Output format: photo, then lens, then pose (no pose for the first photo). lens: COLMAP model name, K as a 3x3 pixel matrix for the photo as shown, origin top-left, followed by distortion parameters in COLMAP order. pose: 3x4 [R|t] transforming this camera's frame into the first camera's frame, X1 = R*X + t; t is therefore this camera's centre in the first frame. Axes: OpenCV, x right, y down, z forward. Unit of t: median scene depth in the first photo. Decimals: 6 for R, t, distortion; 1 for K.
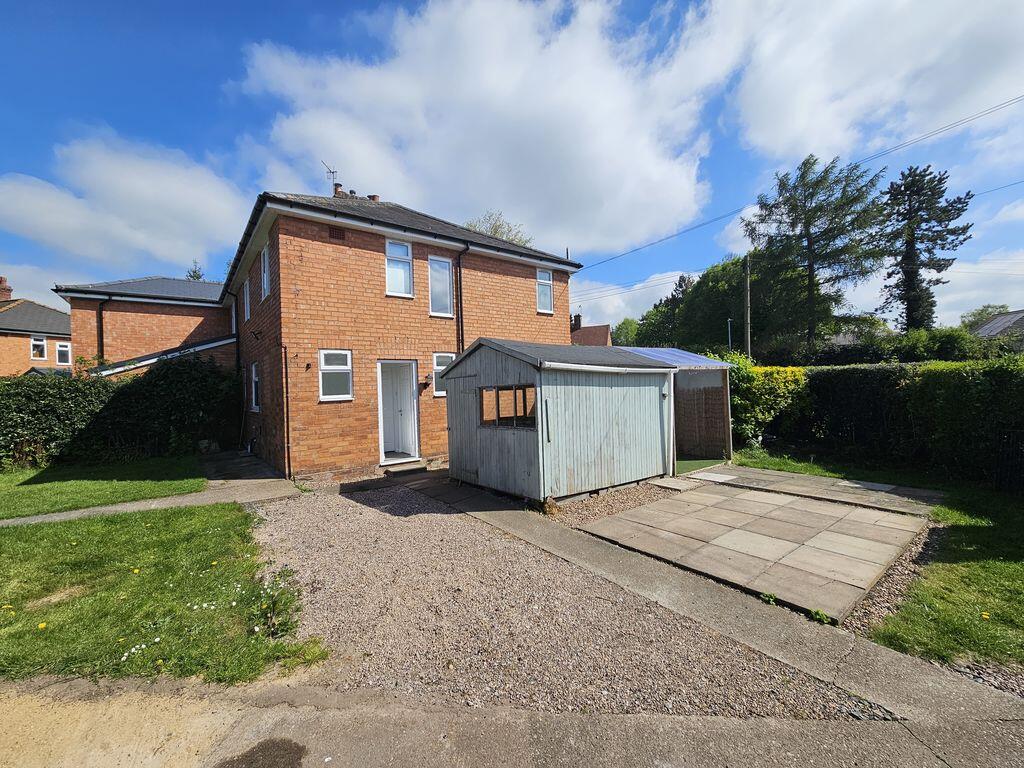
lens RADIAL K [[418.5, 0, 504.9], [0, 418.5, 385.2], [0, 0, 1]] dist [-0.002056, 0.000045]
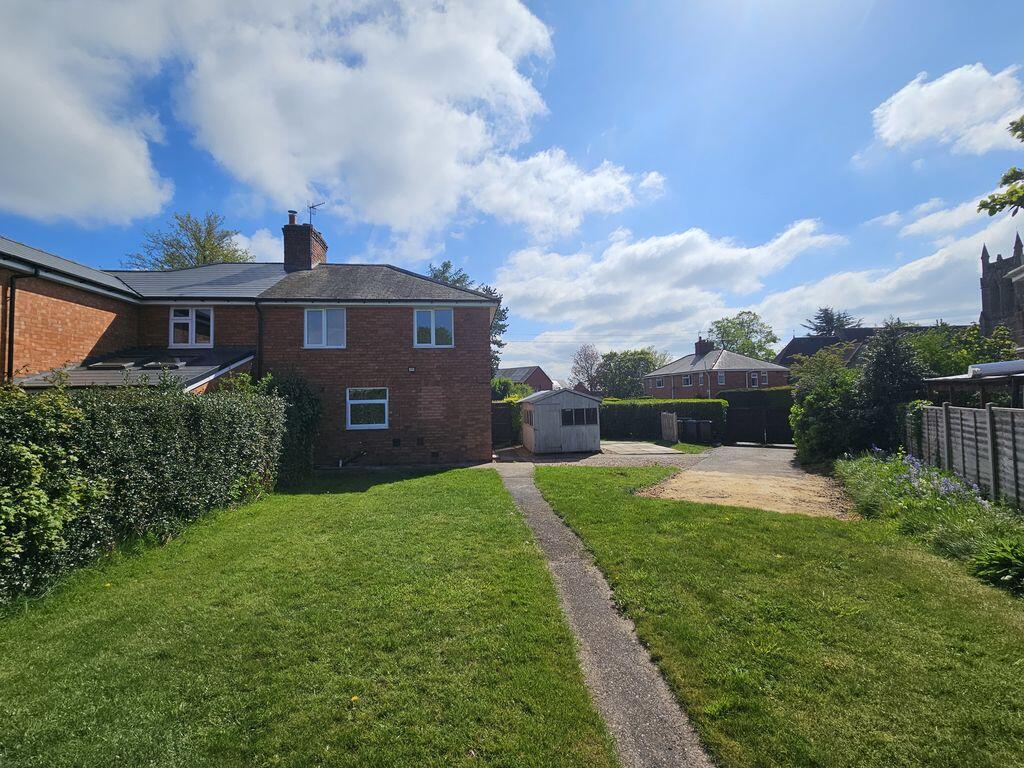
lens RADIAL K [[418.5, 0, 510.0], [0, 418.5, 383.6], [0, 0, 1]] dist [-0.002056, 0.000045]
pose [[0.519656, 0.055678, 0.852559, -1.604229], [-0.002780, 0.997979, -0.063481, 0.009526], [-0.854371, 0.030618, 0.518761, 0.040175]]
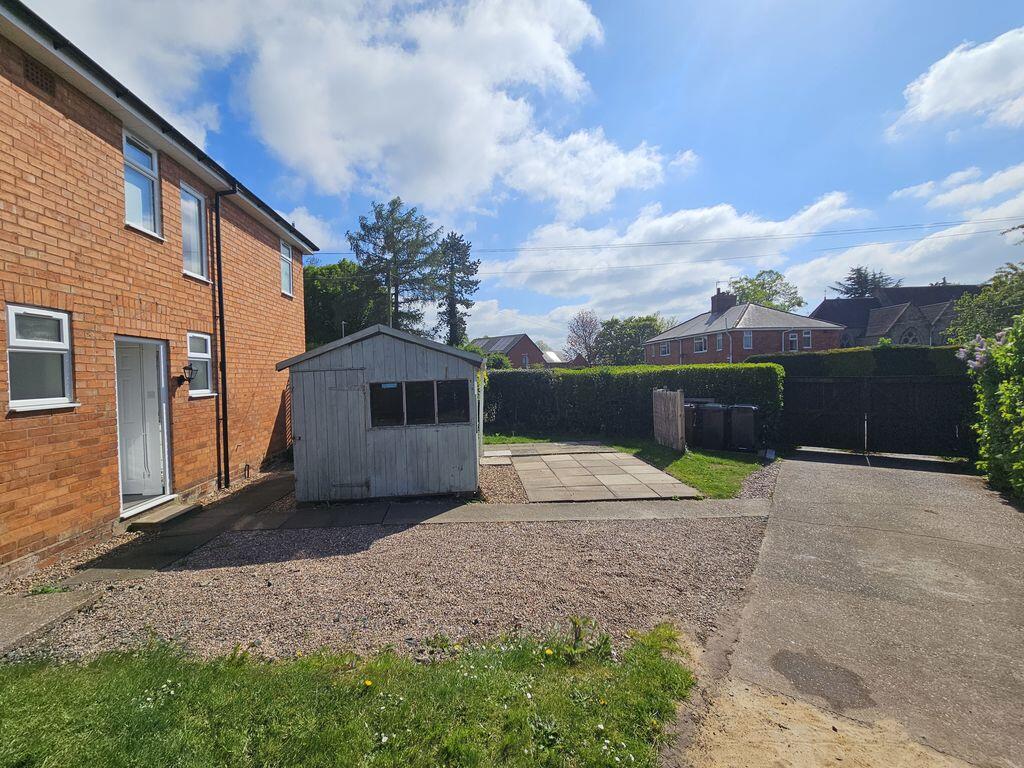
lens RADIAL K [[418.5, 0, 506.5], [0, 418.5, 384.0], [0, 0, 1]] dist [-0.002056, 0.000045]
pose [[0.542148, 0.000279, 0.840283, -0.464120], [0.001337, 0.999998, -0.001195, 0.006980], [-0.840282, 0.001771, 0.542147, 0.229112]]
